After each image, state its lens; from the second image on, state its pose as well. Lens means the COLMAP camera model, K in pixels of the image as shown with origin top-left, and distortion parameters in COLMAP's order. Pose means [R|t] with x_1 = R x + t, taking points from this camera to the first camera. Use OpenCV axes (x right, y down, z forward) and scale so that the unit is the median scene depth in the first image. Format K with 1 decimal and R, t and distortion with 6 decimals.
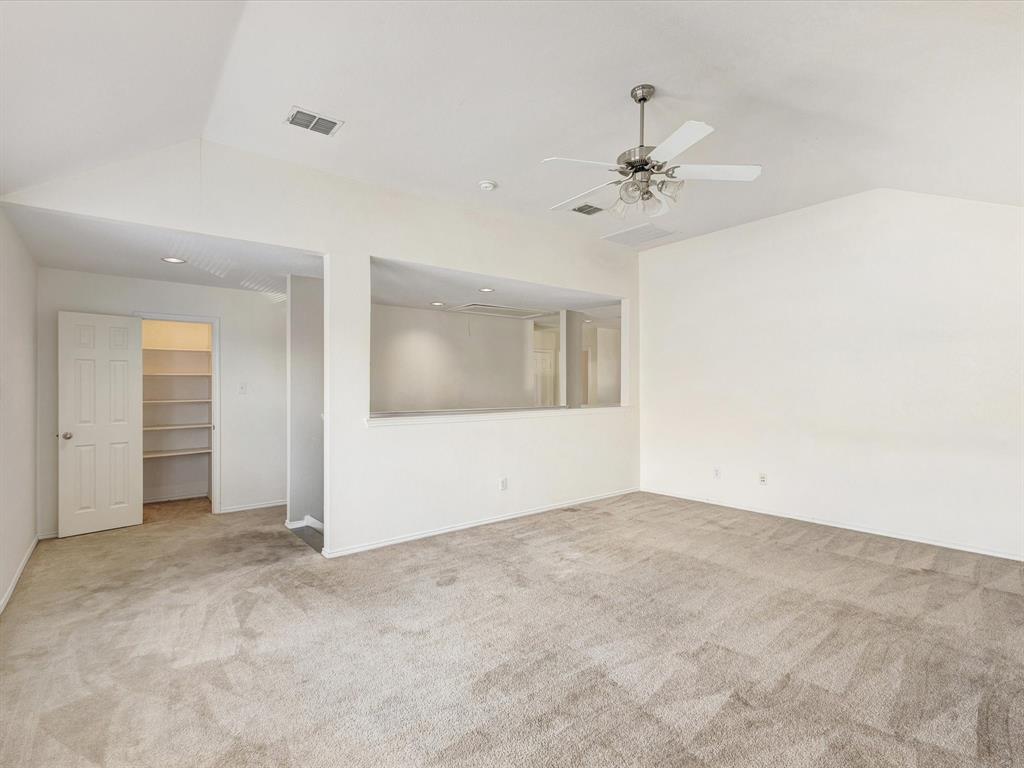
lens RADIAL K [[501.7, 0, 512.0], [0, 501.7, 384.0], [0, 0, 1]] dist [-0.001940, -0.000289]
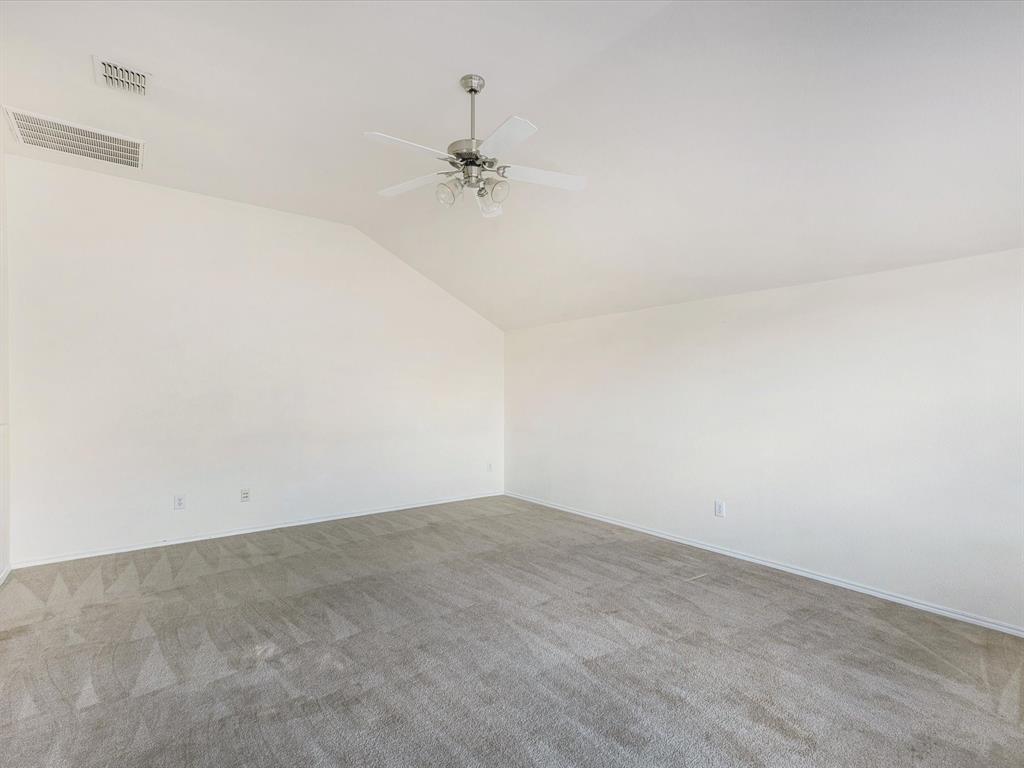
lens RADIAL K [[501.7, 0, 512.0], [0, 501.7, 384.0], [0, 0, 1]] dist [-0.001940, -0.000289]
pose [[0.023401, 0.032243, 0.999206, -0.688060], [-0.005162, 0.999470, -0.032131, 0.031649], [-0.999713, -0.004406, 0.023555, 0.898999]]
